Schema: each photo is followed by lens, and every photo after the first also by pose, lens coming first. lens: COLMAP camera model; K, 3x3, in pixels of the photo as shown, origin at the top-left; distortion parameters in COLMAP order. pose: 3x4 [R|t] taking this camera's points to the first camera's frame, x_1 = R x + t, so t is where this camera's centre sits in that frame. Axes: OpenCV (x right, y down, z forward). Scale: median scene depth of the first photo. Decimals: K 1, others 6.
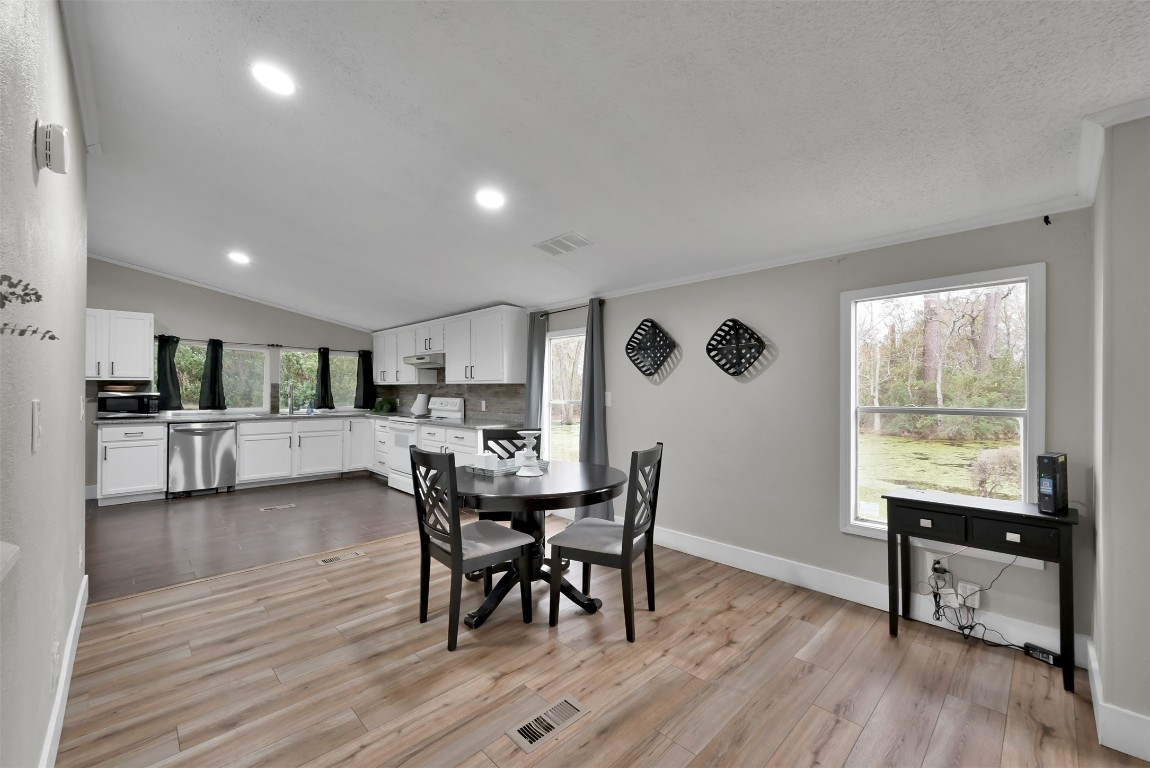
lens RADIAL K [[460.5, 0, 578.4], [0, 460.5, 392.0], [0, 0, 1]] dist [0.000922, 0.000150]
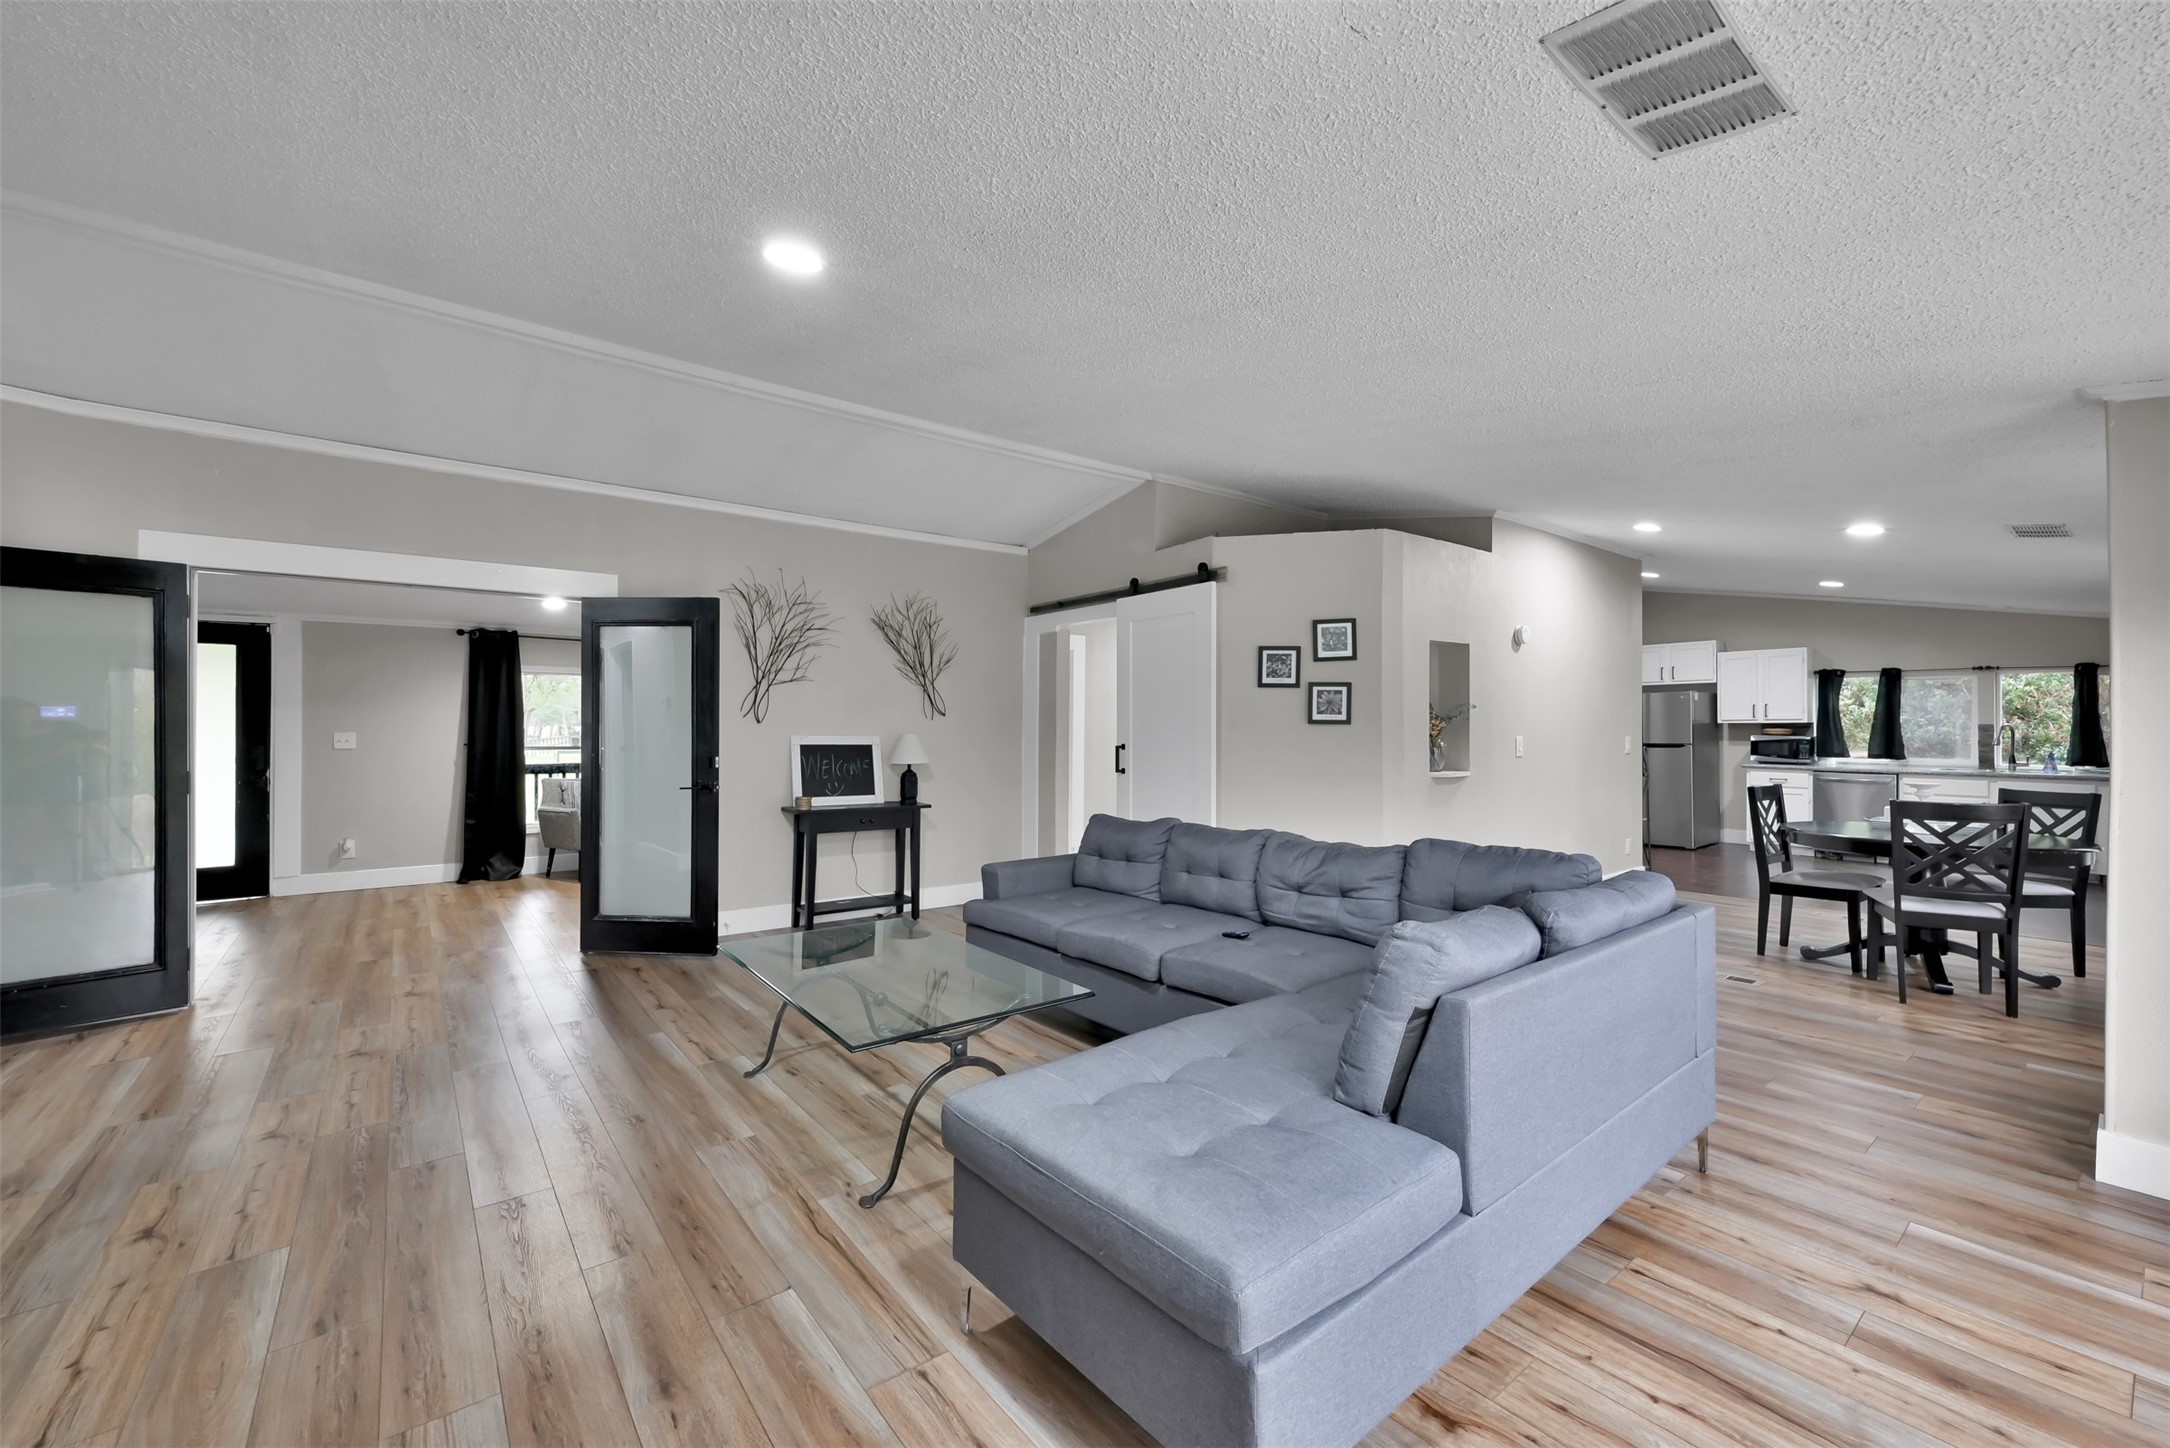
lens RADIAL K [[863.7, 0, 1098.3], [0, 863.7, 724.8], [0, 0, 1]] dist [0.000193, -0.000005]
pose [[-0.100138, -0.006778, -0.994951, 0.980319], [-0.005903, 0.999963, -0.006218, -0.003075], [0.994956, 0.005251, -0.100174, -0.222477]]
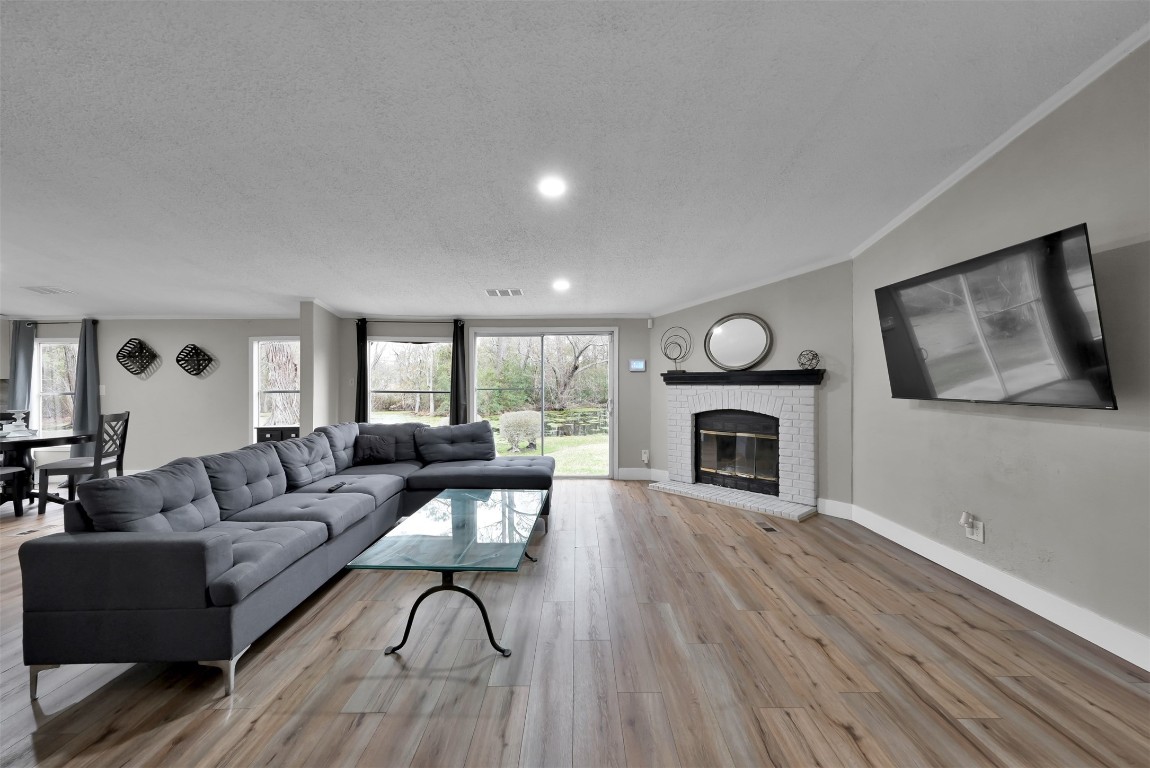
lens RADIAL K [[459.0, 0, 577.4], [0, 459.0, 381.4], [0, 0, 1]] dist [0.001331, 0.000372]
pose [[0.698852, -0.005673, 0.715244, 0.065879], [0.008065, 0.999967, 0.000051, 0.000213], [-0.715221, 0.005732, 0.698875, -0.923736]]
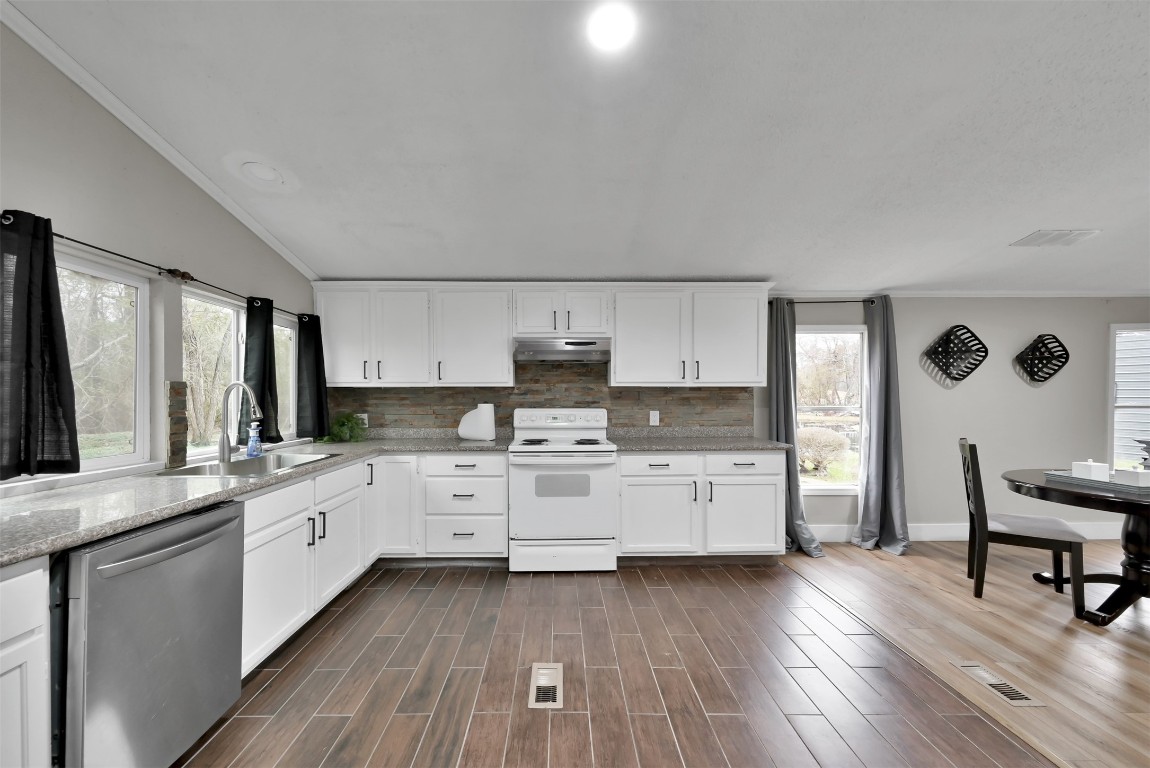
lens RADIAL K [[463.9, 0, 560.8], [0, 463.9, 408.6], [0, 0, 1]] dist [0.000677, 0.000096]
pose [[0.694748, -0.026008, 0.718783, -0.954232], [0.008561, 0.999574, 0.027892, -0.007001], [-0.719202, -0.013225, 0.694675, 0.719934]]
